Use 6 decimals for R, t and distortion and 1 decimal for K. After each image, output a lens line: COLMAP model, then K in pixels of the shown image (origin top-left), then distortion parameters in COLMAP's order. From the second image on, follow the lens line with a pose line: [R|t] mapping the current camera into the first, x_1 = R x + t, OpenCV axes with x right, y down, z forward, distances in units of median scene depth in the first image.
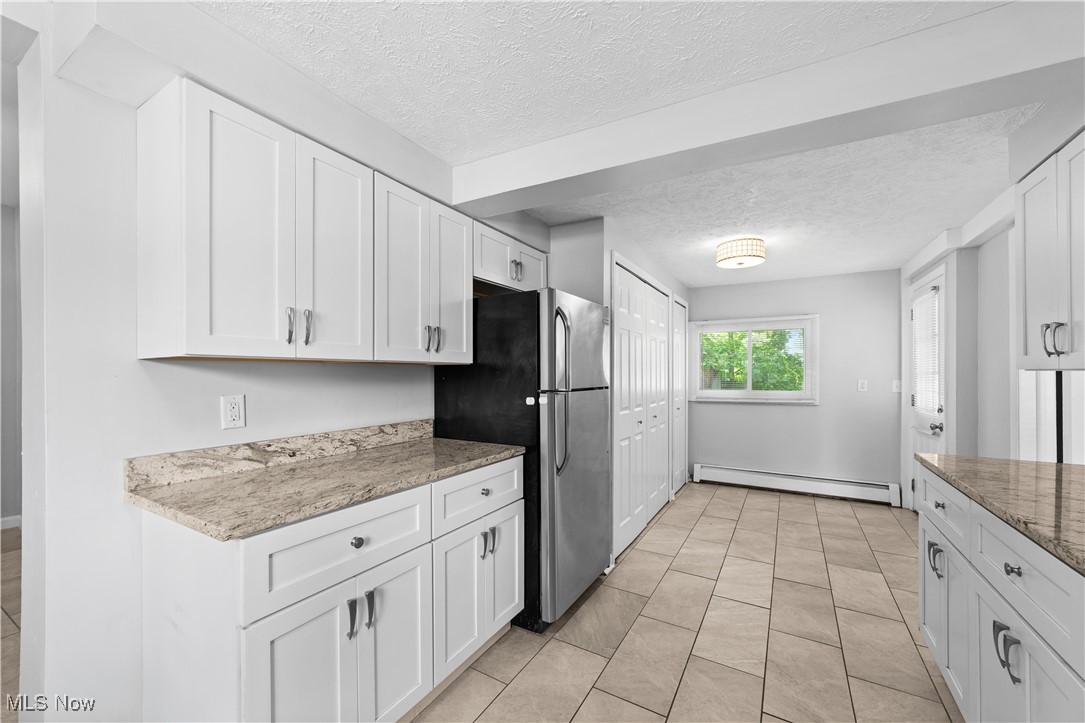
lens RADIAL K [[423.0, 0, 544.9], [0, 423.0, 371.1], [0, 0, 1]] dist [0.002298, 0.000271]
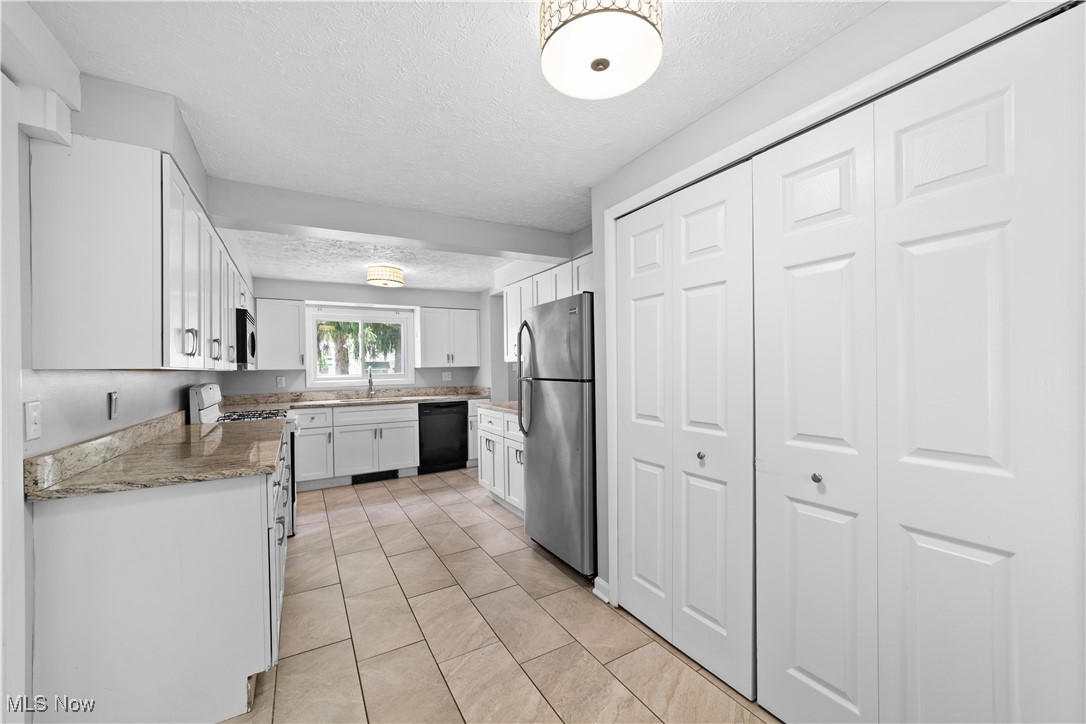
lens RADIAL K [[423.4, 0, 544.9], [0, 423.4, 365.5], [0, 0, 1]] dist [0.002298, 0.000271]
pose [[-0.495068, 0.003413, -0.868847, 1.231081], [0.019937, 0.999774, -0.007433, 0.014396], [0.868625, -0.021002, -0.495024, 1.735222]]
